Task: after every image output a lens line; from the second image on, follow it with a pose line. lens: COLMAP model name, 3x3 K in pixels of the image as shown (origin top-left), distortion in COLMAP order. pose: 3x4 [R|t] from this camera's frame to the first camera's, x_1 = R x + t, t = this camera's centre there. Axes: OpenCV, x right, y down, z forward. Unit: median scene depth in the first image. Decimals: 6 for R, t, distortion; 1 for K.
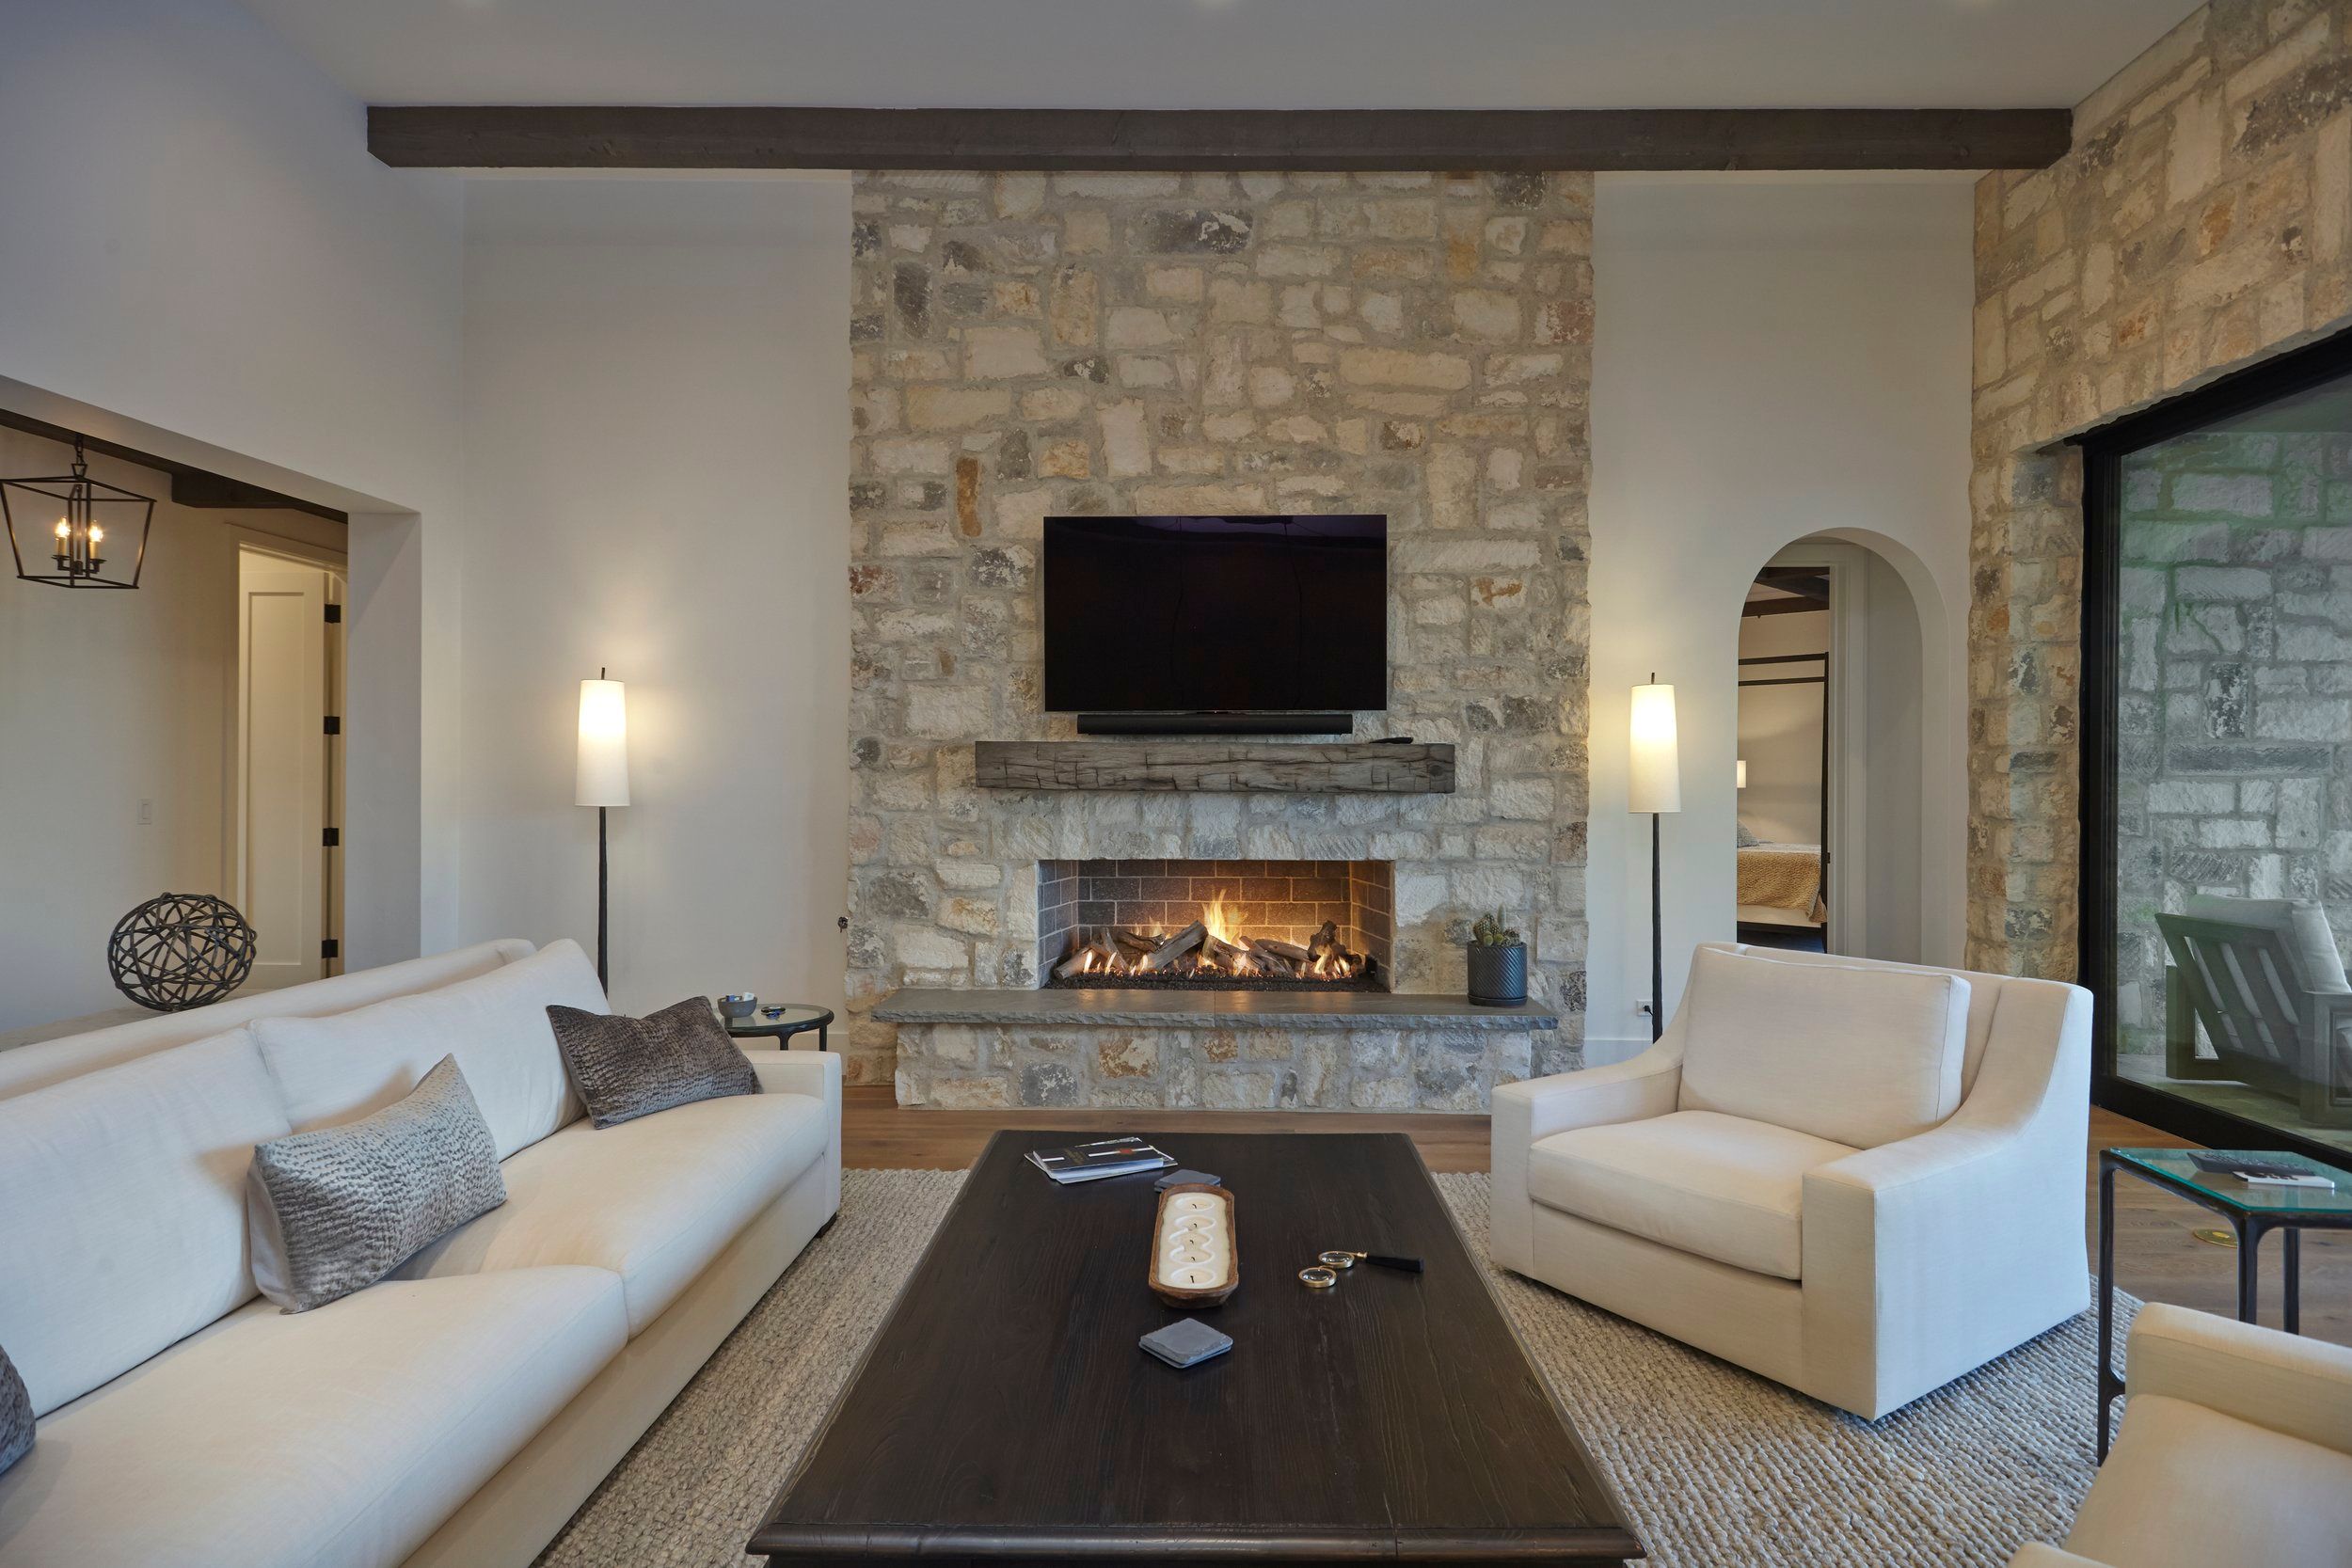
lens RADIAL K [[1217.0, 0, 1176.0], [0, 1217.0, 784.0], [0, 0, 1]] dist [0.000170, 0.000025]
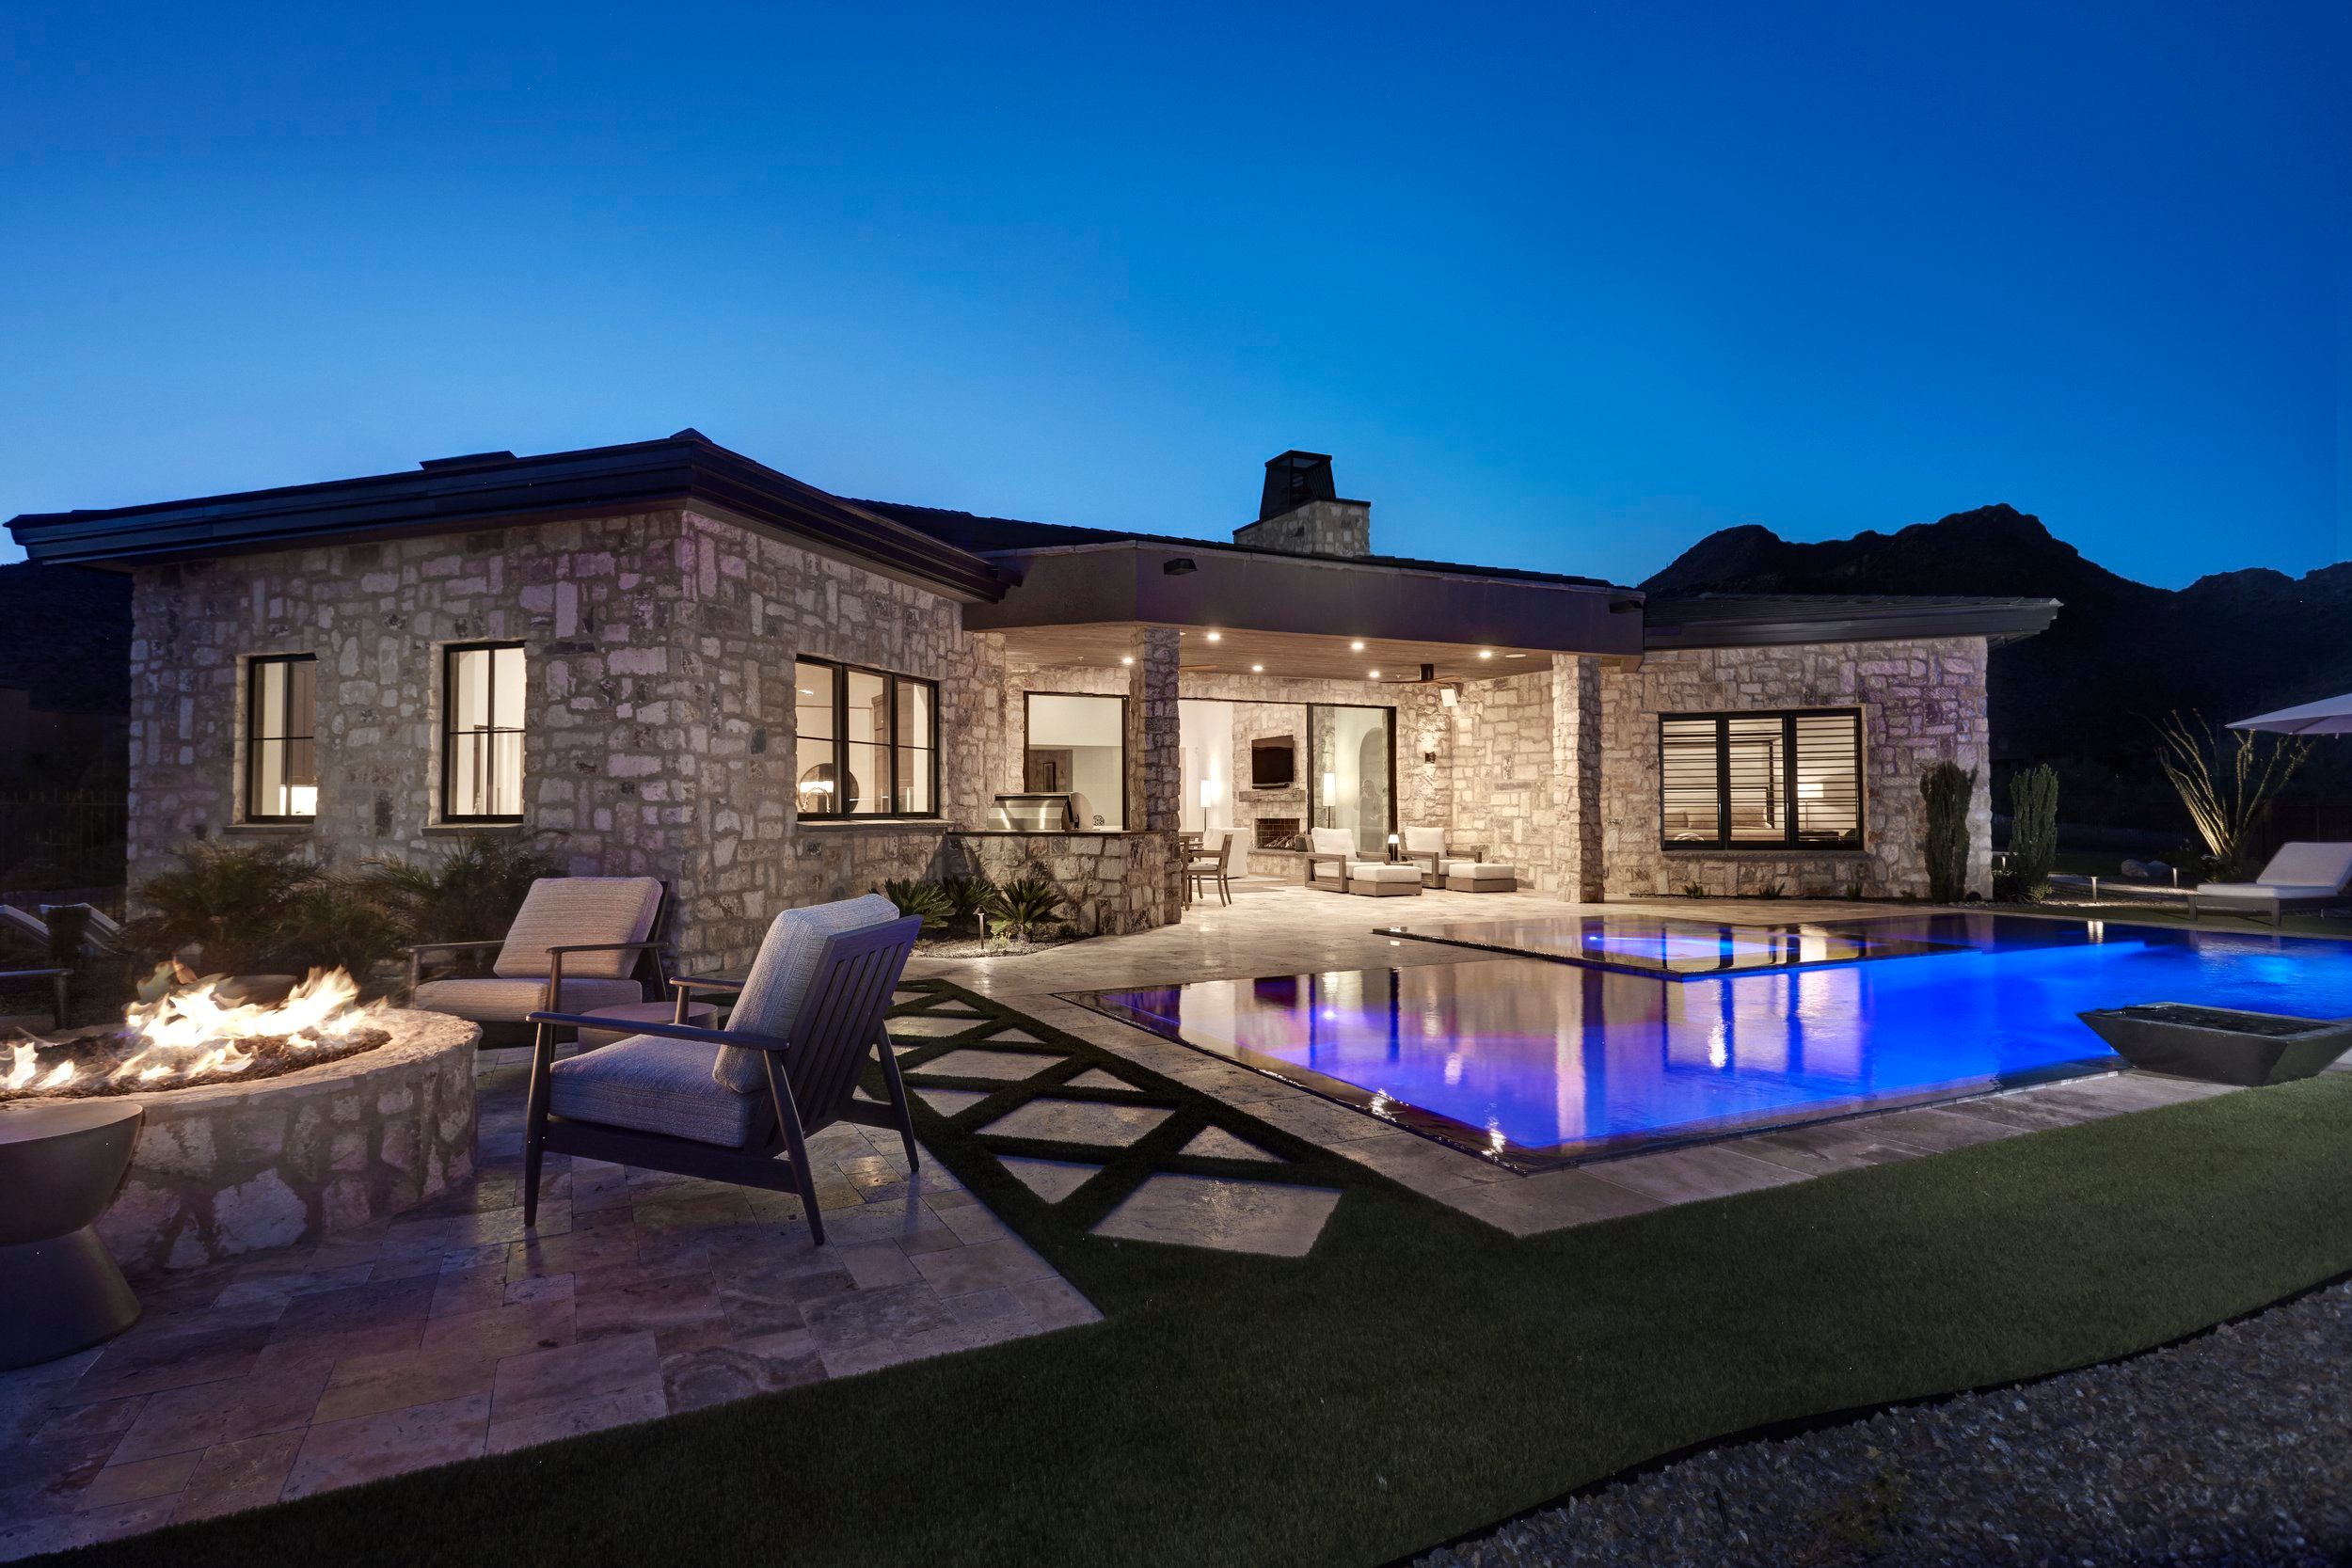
lens RADIAL K [[1217.0, 0, 1176.0], [0, 1217.0, 784.0], [0, 0, 1]] dist [0.000170, 0.000025]
pose [[0.457765, -0.027517, -0.888647, 3.140403], [0.004624, 0.999581, -0.028570, 0.054805], [0.889061, 0.008969, 0.457701, -1.079653]]
